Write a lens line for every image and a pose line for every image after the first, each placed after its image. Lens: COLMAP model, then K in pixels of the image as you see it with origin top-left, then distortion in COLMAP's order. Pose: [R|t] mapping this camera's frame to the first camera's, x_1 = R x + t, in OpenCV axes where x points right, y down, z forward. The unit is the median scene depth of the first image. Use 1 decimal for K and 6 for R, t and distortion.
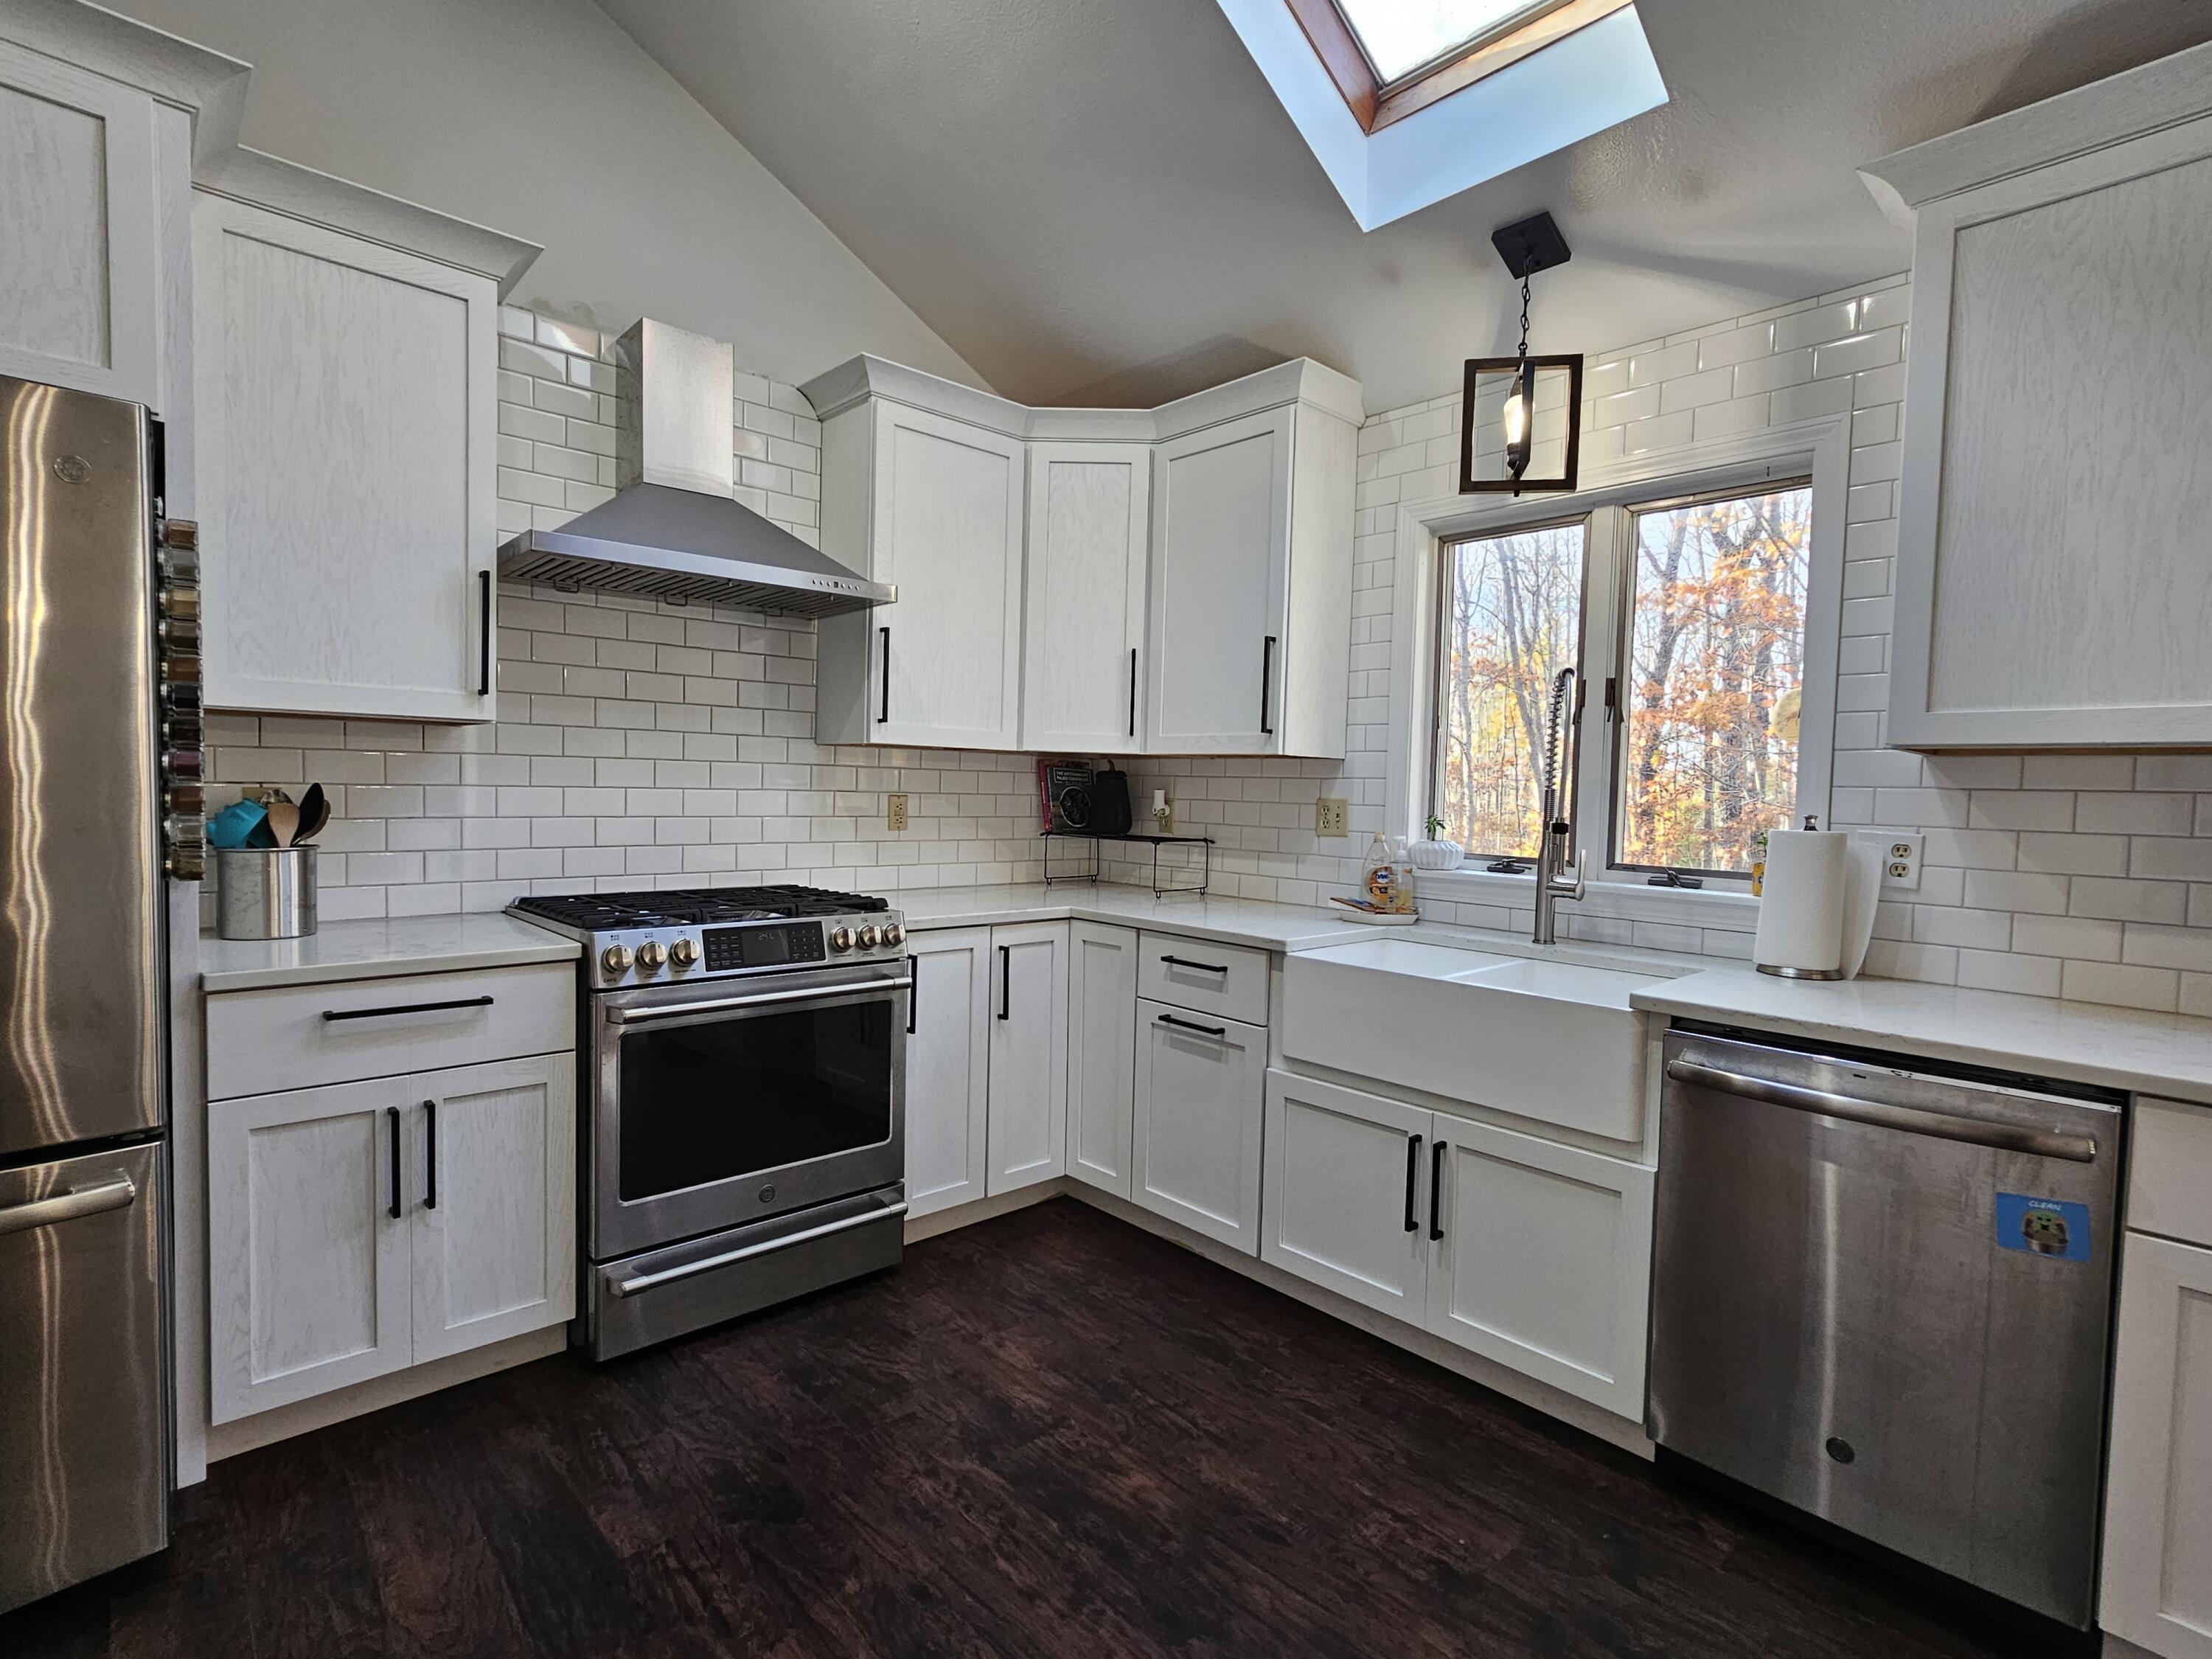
lens RADIAL K [[1076.8, 0, 1102.4], [0, 1076.8, 829.9], [0, 0, 1]] dist [-0.004294, 0.004014]
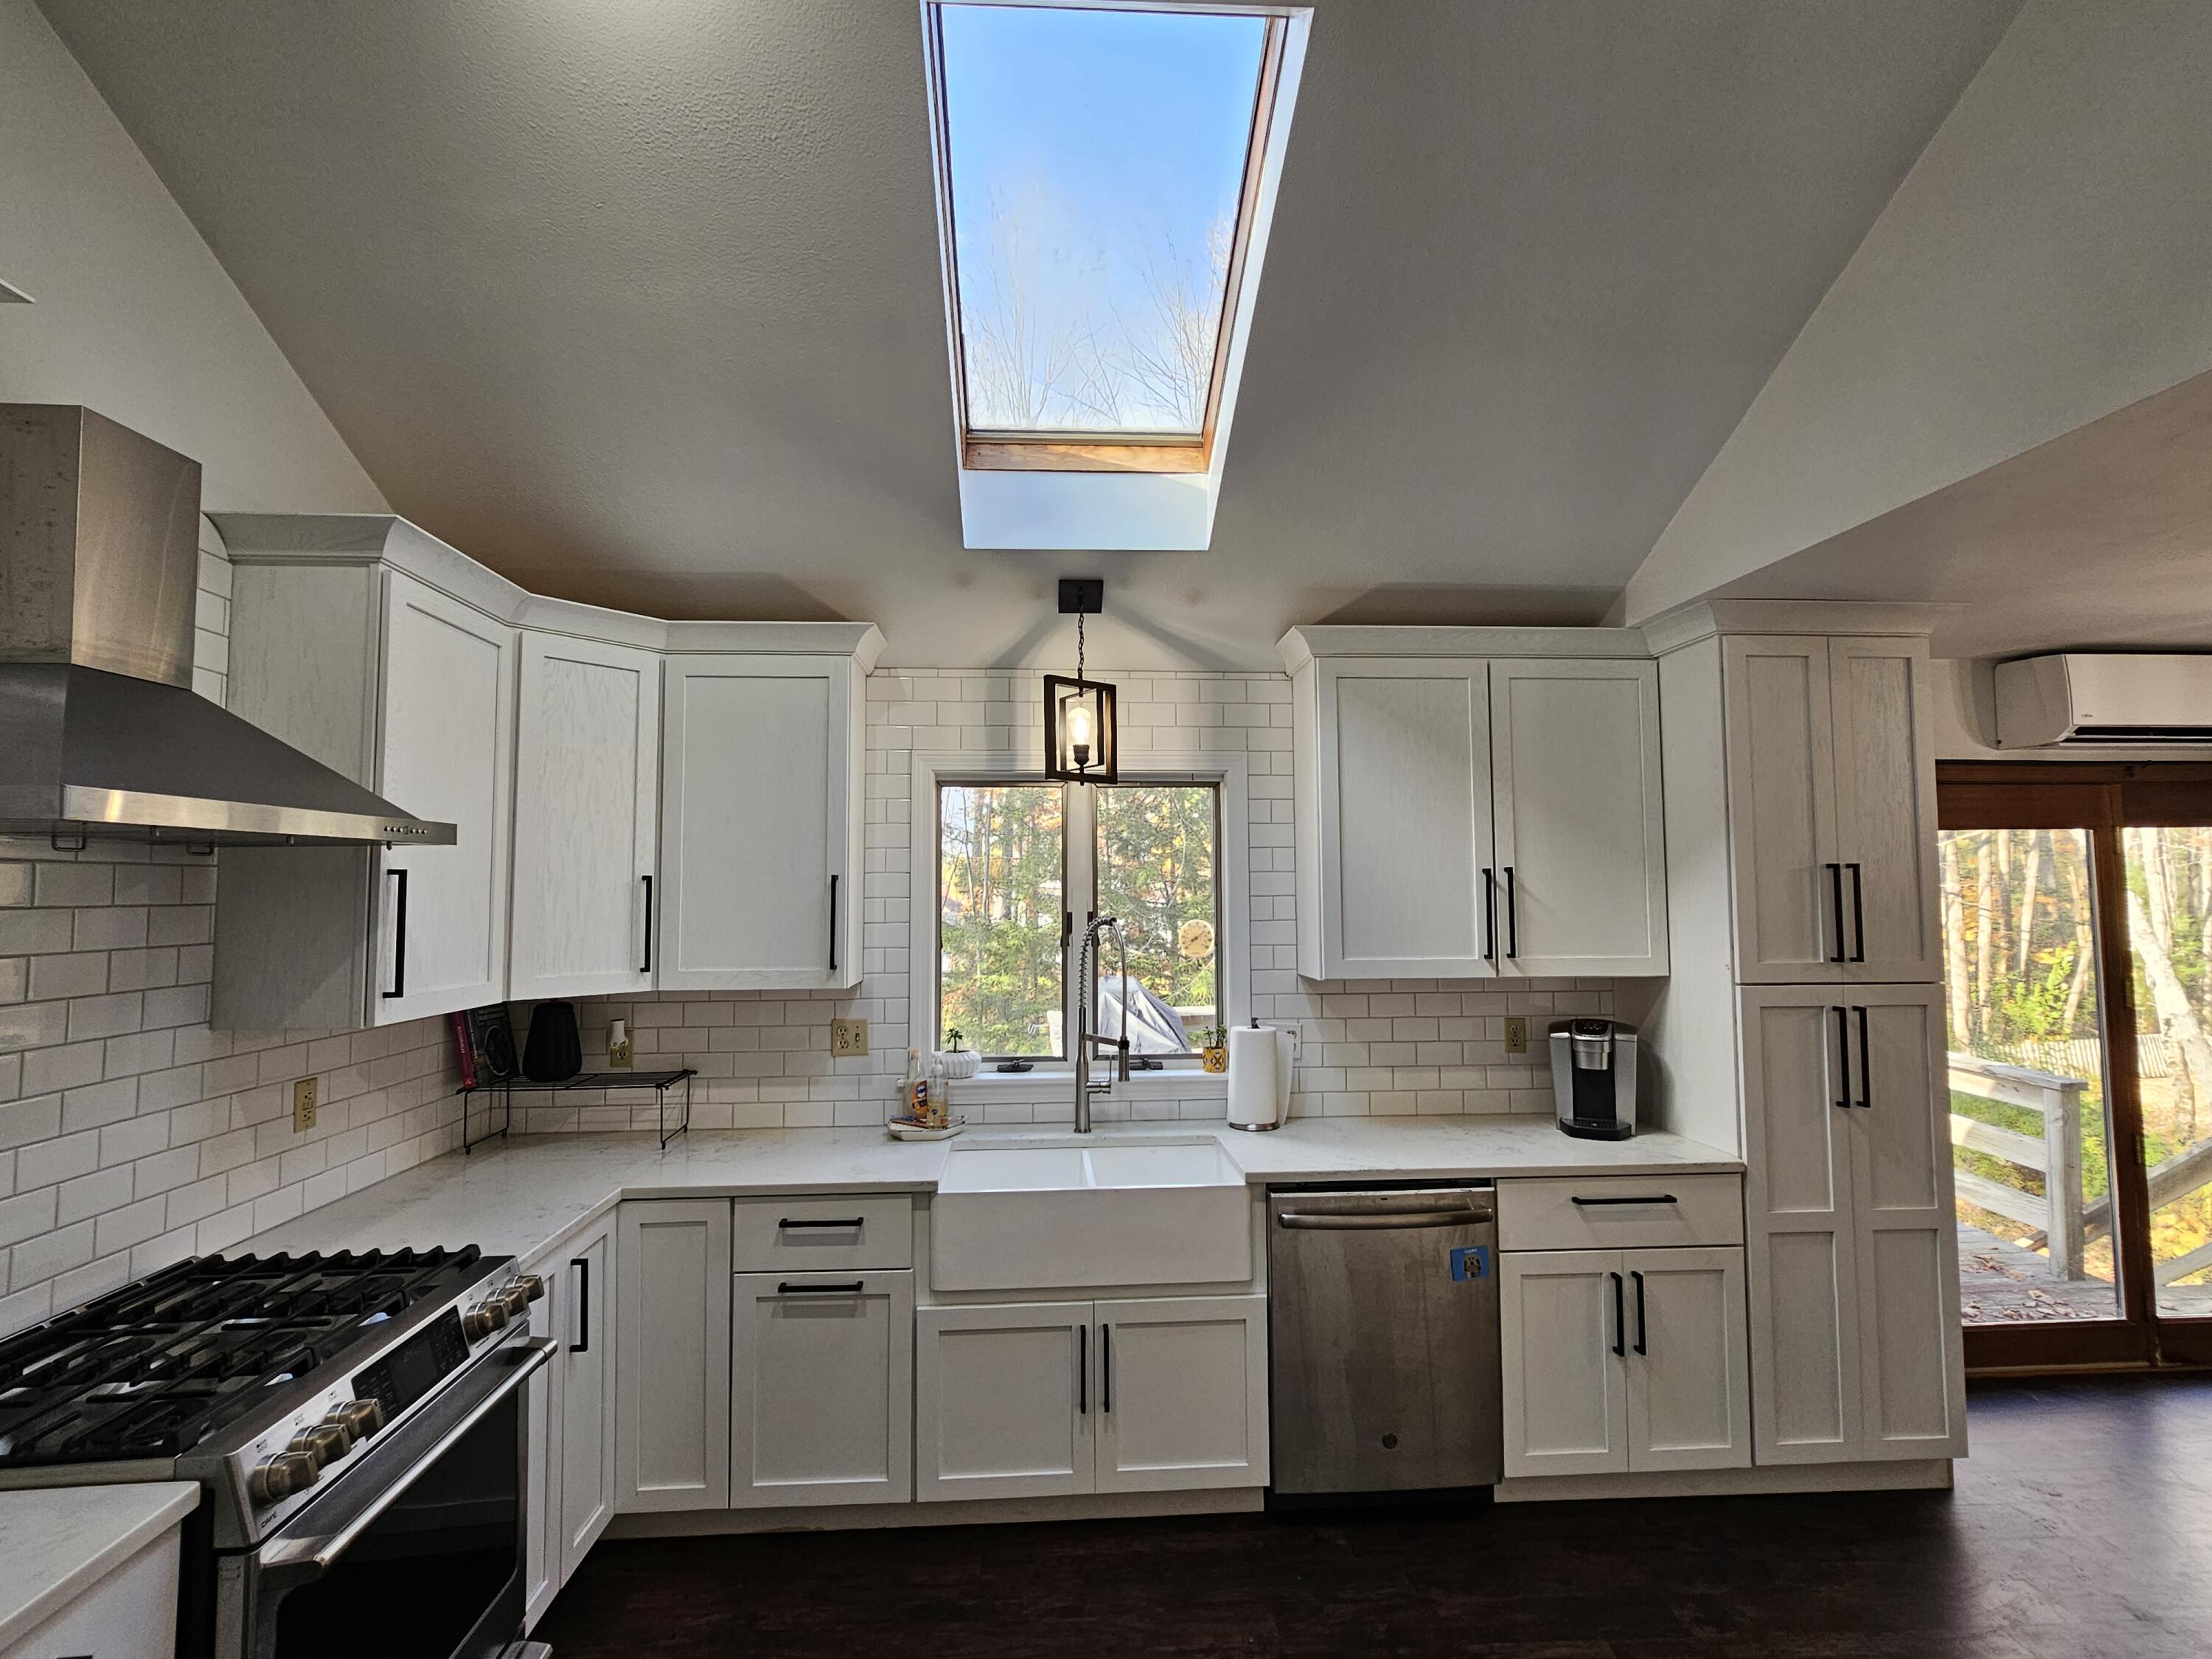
lens RADIAL K [[1076.8, 0, 1113.6], [0, 1076.8, 828.5], [0, 0, 1]] dist [-0.004294, 0.004014]
pose [[0.622300, 0.017202, 0.782590, -0.566960], [0.053575, 0.996478, -0.064505, -0.167956], [-0.780943, 0.082069, 0.619187, 0.176080]]
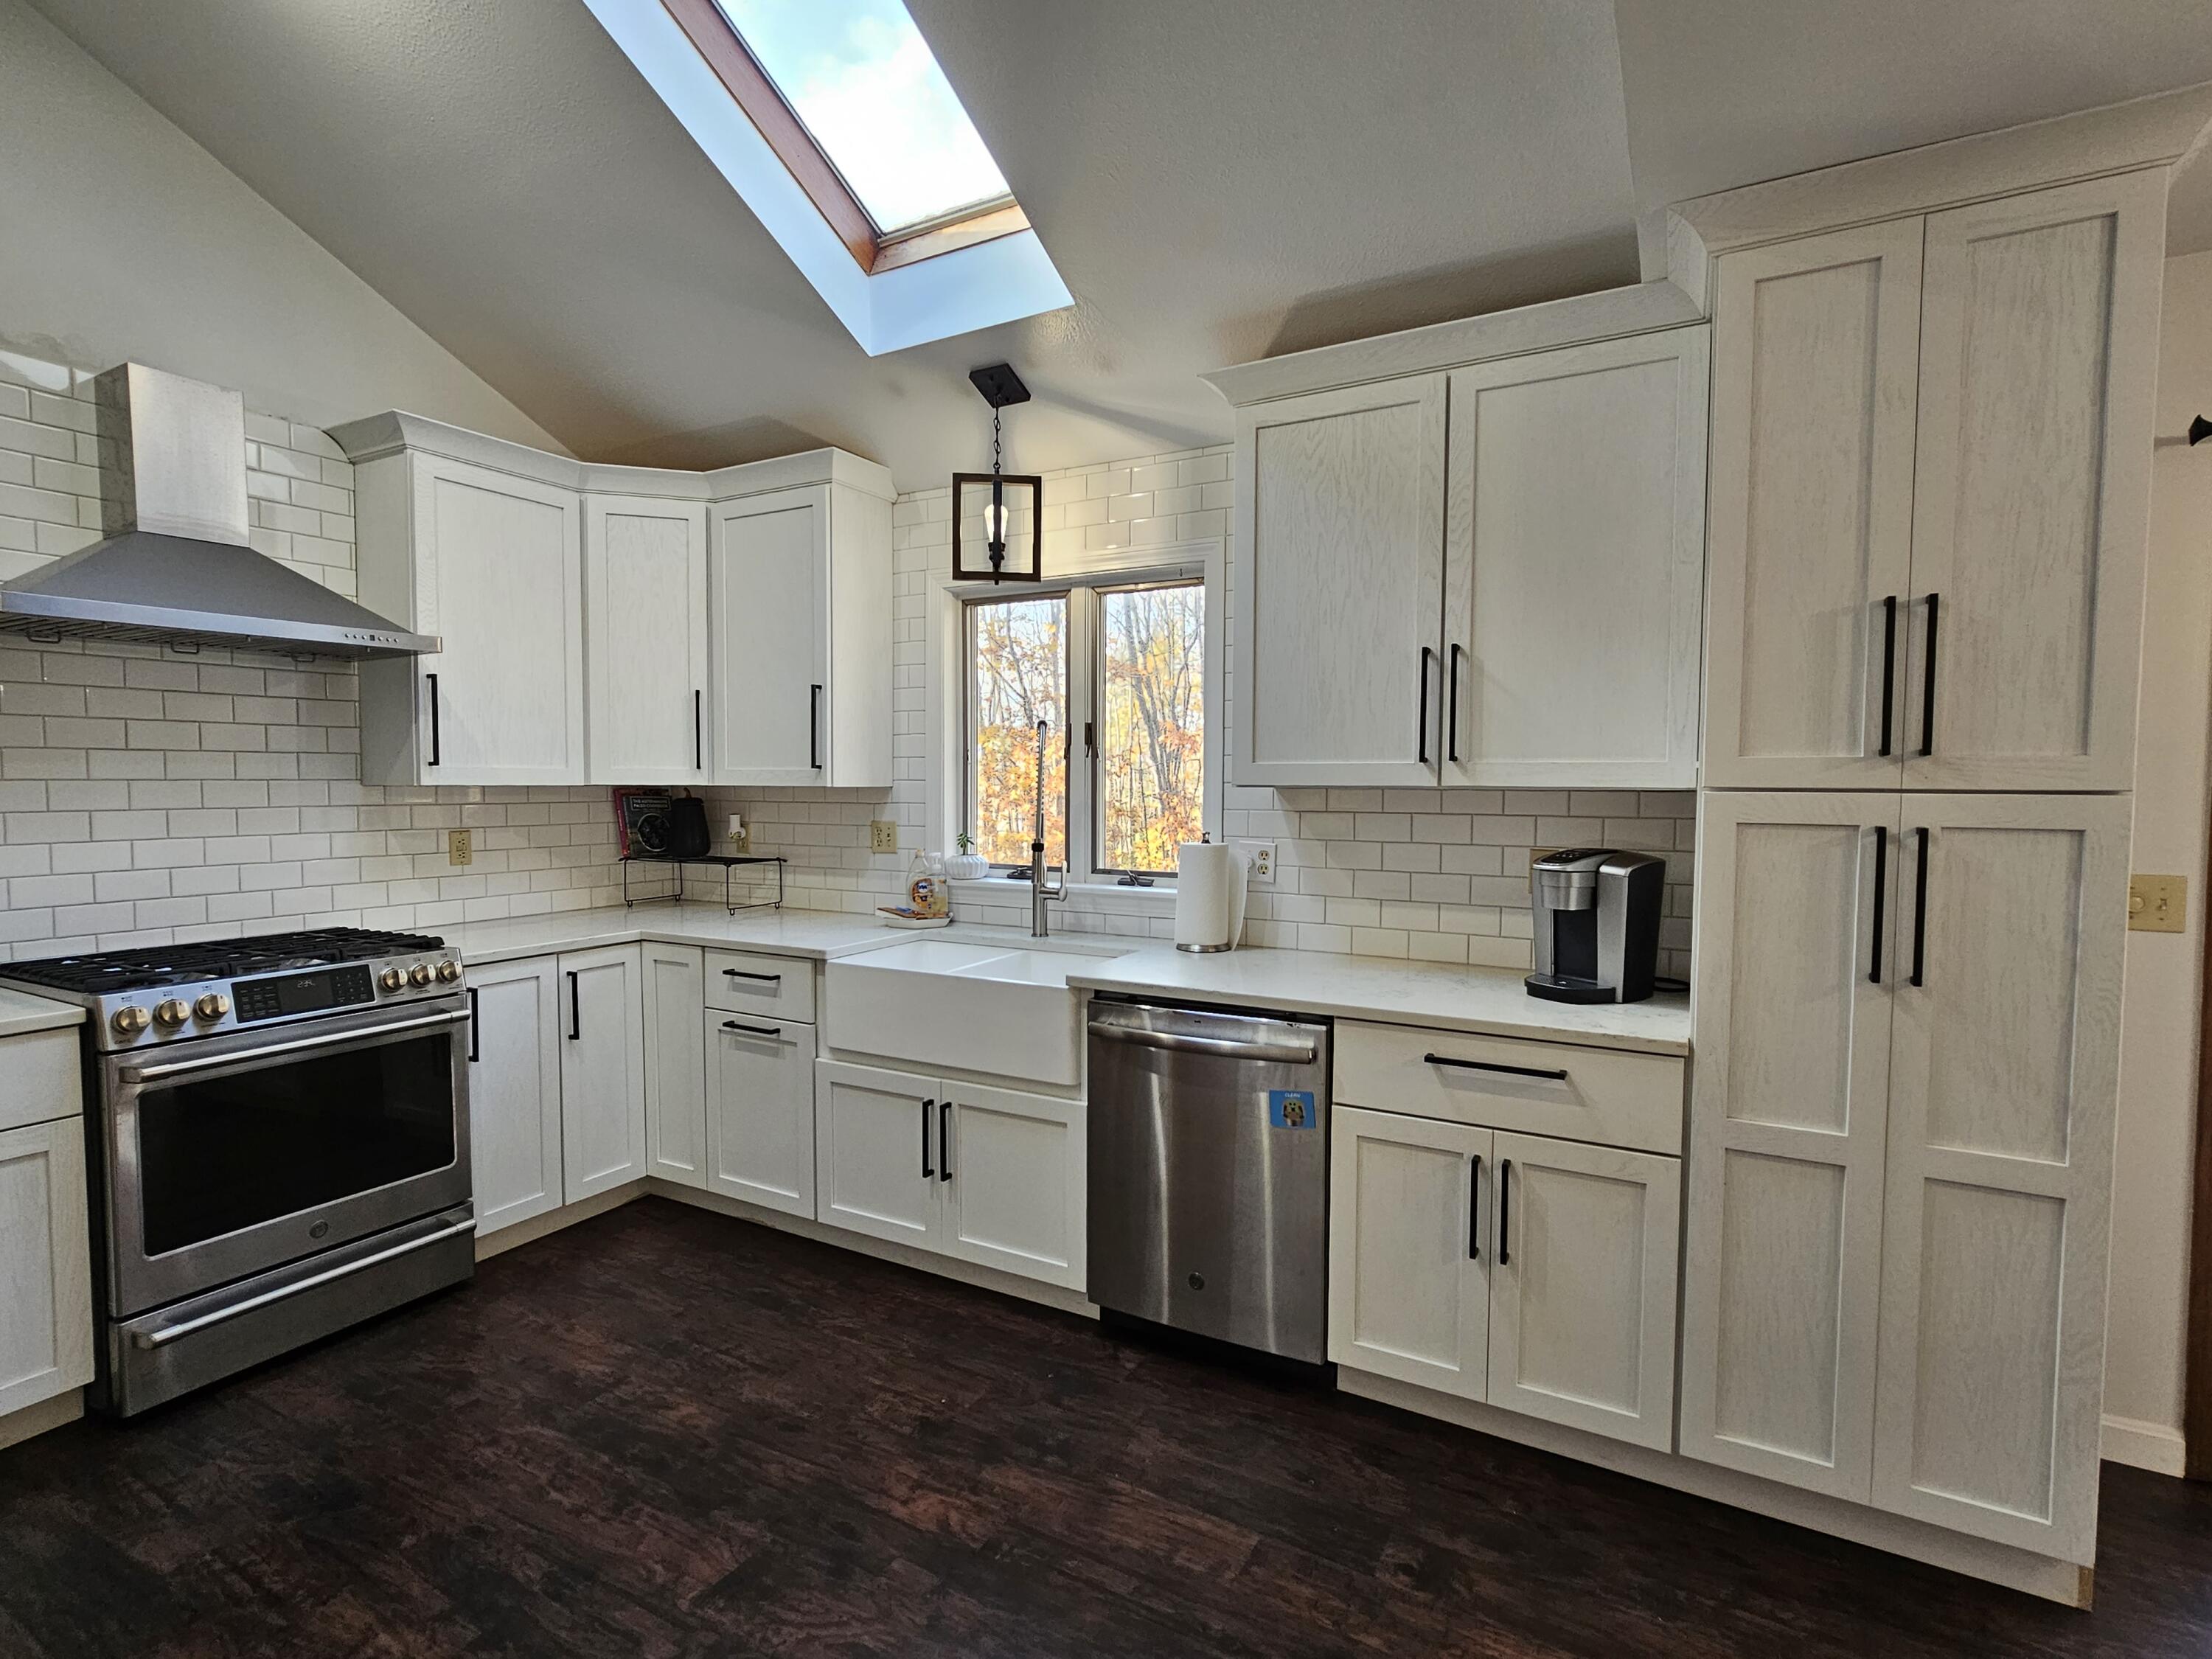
lens RADIAL K [[1076.8, 0, 1109.9], [0, 1076.8, 829.5], [0, 0, 1]] dist [-0.004294, 0.004014]
pose [[0.947614, -0.038353, 0.317106, 0.096940], [0.034955, 0.999254, 0.016399, -0.038617], [-0.317499, -0.004455, 0.948248, -0.224776]]
